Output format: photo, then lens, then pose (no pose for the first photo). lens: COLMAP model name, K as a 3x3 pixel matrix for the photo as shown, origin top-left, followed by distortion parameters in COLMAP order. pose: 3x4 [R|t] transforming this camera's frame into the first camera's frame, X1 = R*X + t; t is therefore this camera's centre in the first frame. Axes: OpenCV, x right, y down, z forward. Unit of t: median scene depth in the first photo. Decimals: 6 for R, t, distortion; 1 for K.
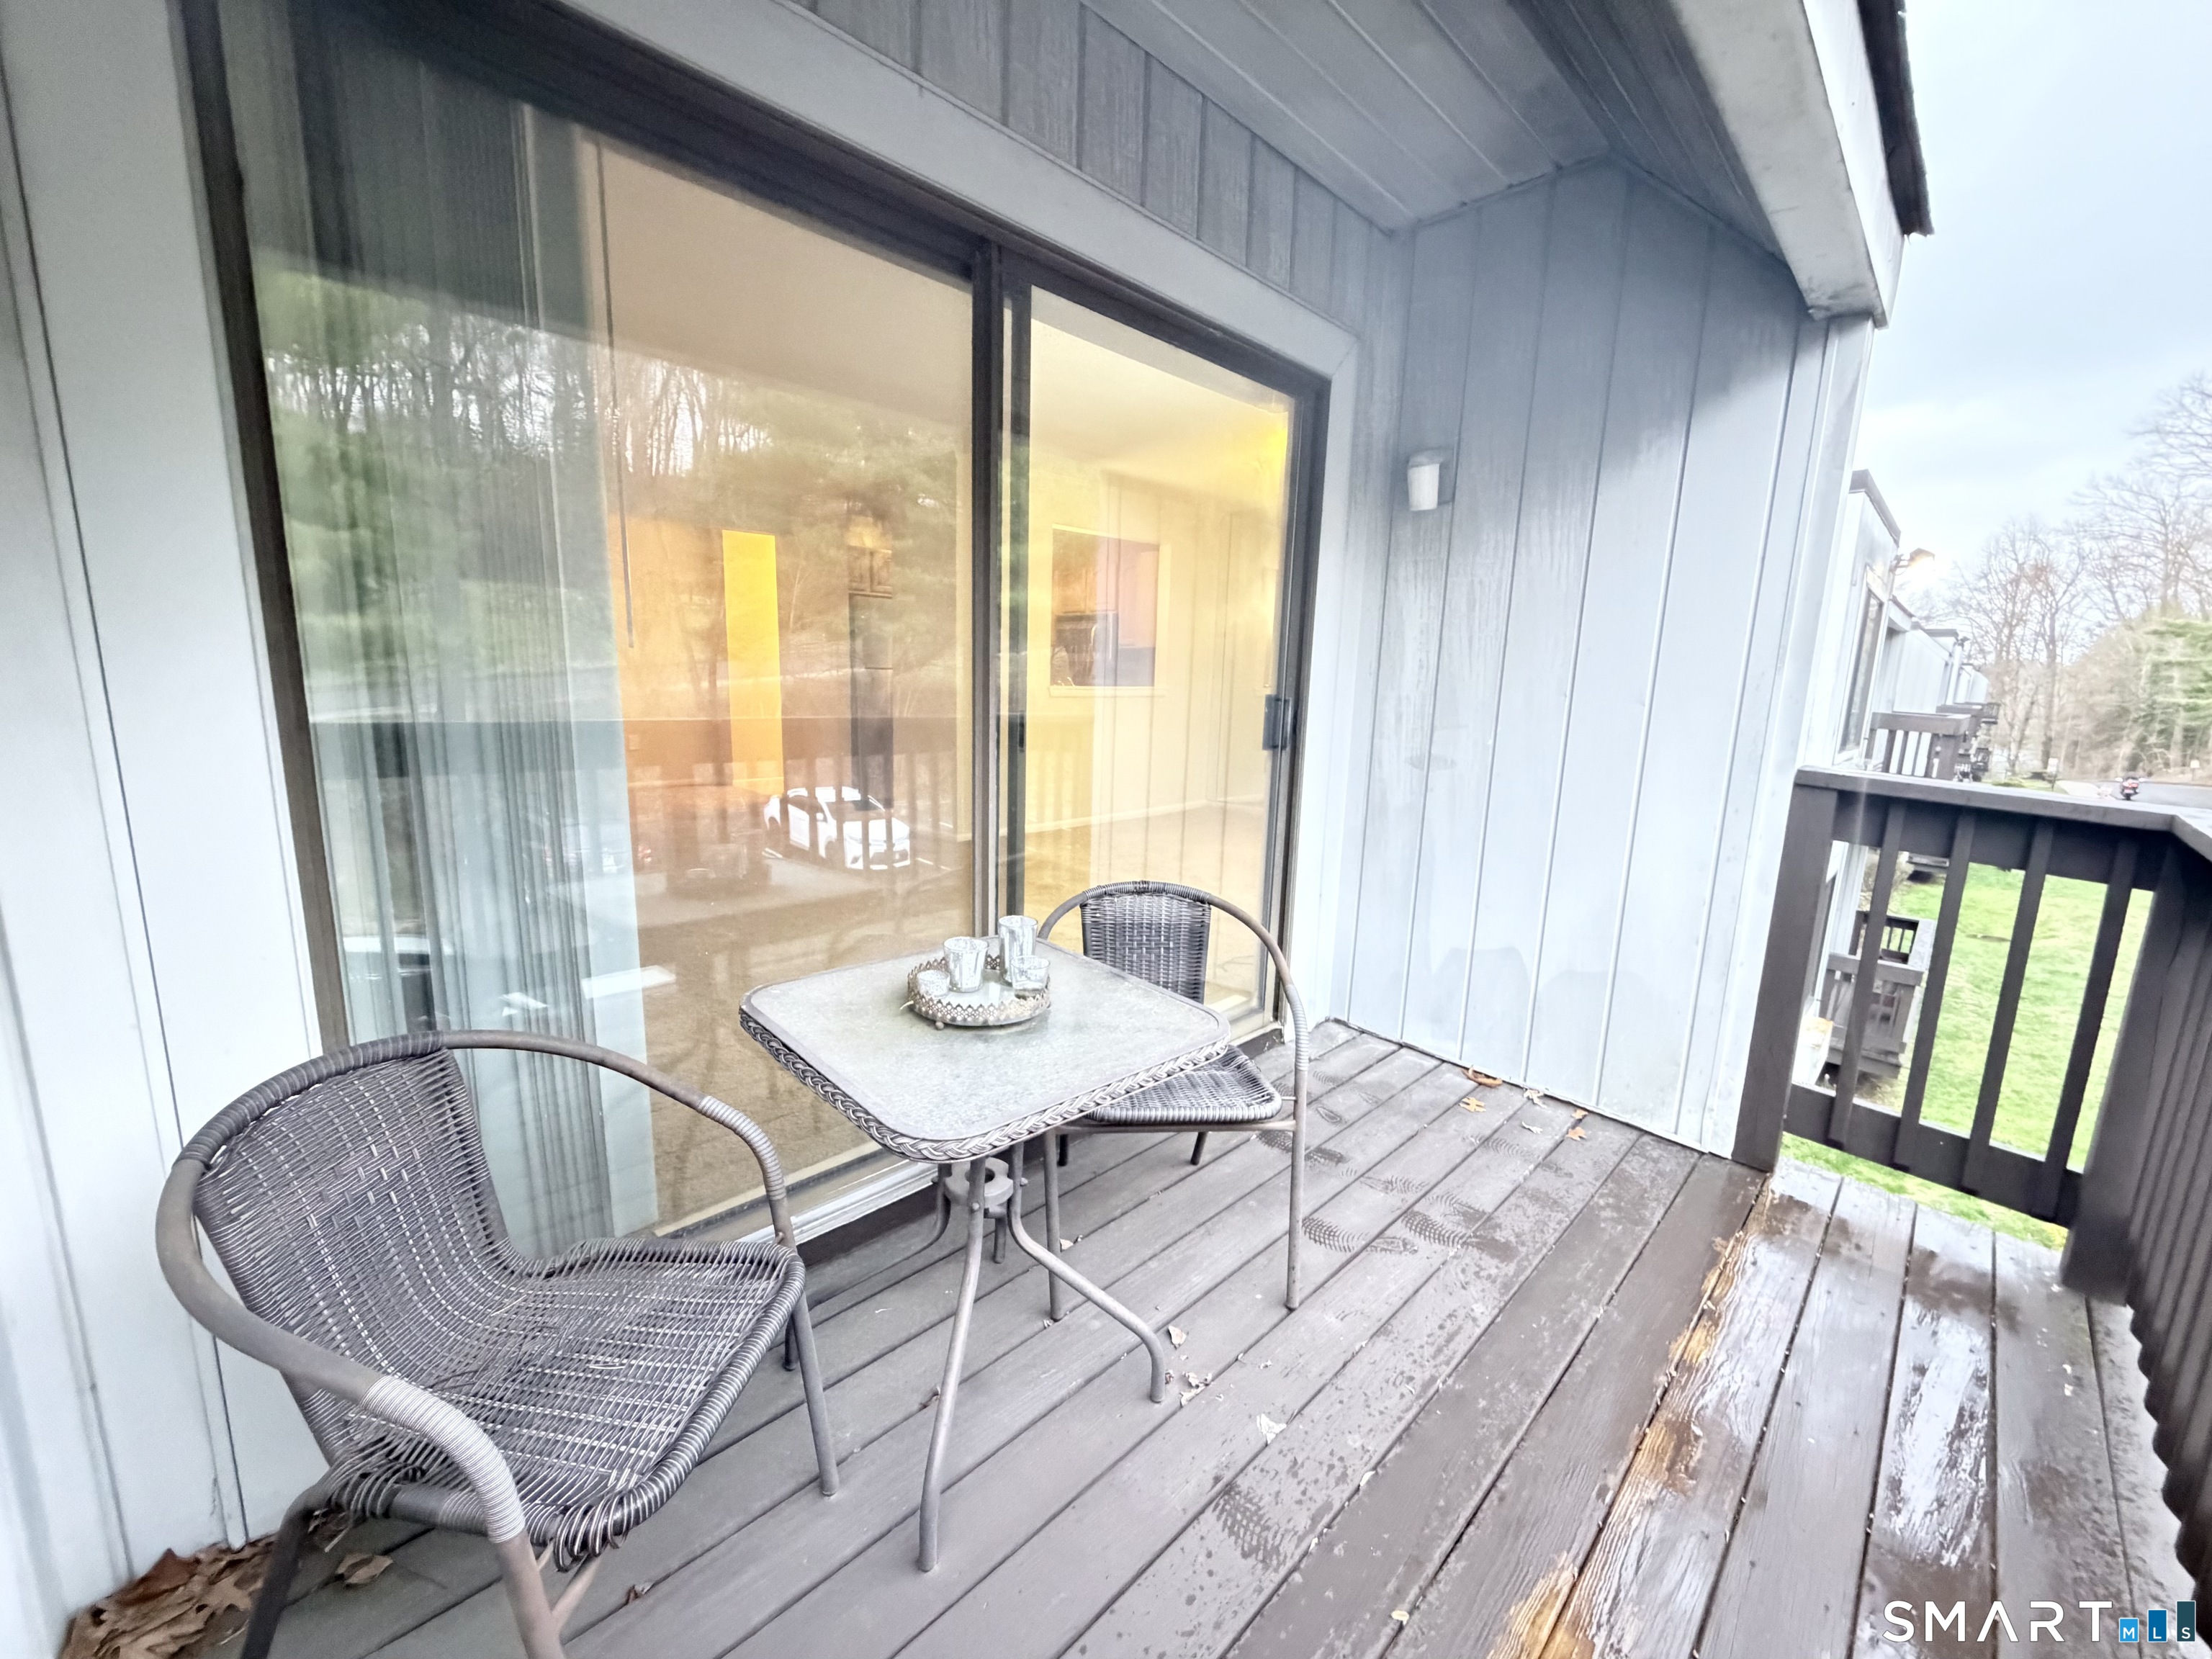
lens RADIAL K [[895.2, 0, 1111.0], [0, 895.2, 832.5], [0, 0, 1]] dist [0.000278, -0.000192]
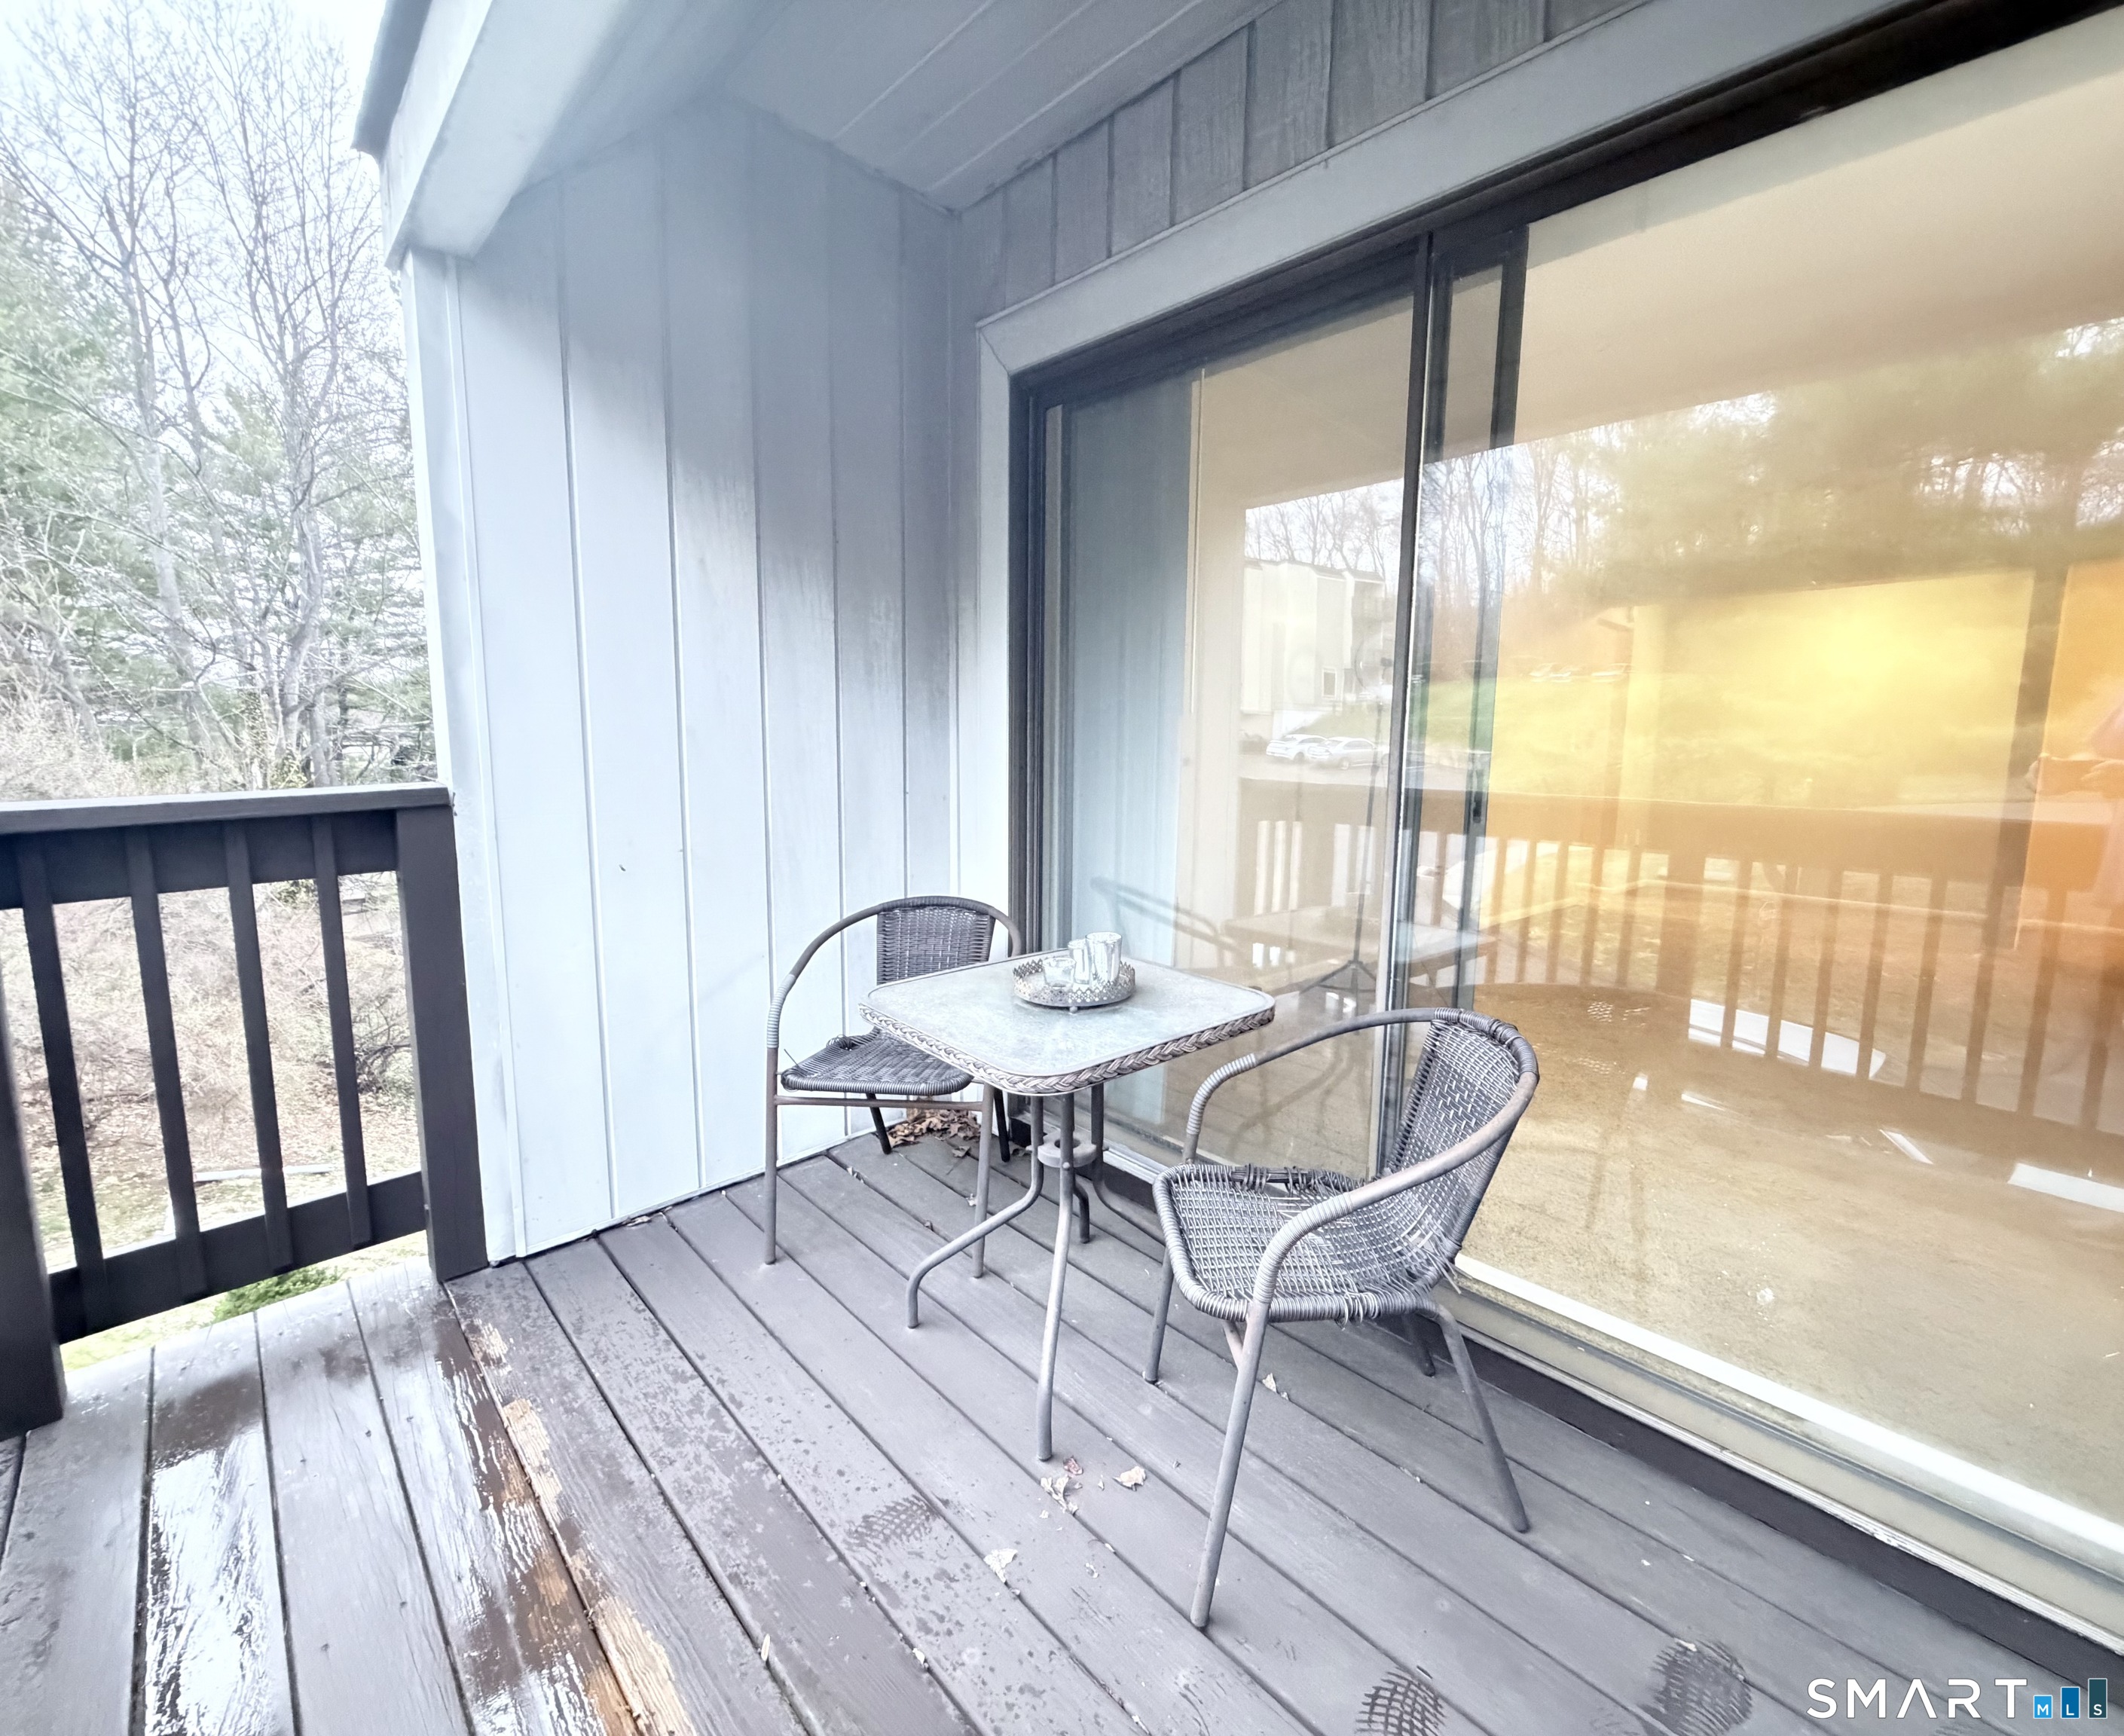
lens RADIAL K [[878.7, 0, 1075.8], [0, 878.7, 853.6], [0, 0, 1]] dist [0.001967, 0.000366]
pose [[-0.015656, 0.098962, -0.994968, 0.845361], [-0.195818, 0.975517, 0.100108, -0.090222], [0.980515, 0.196400, 0.004106, 0.826187]]
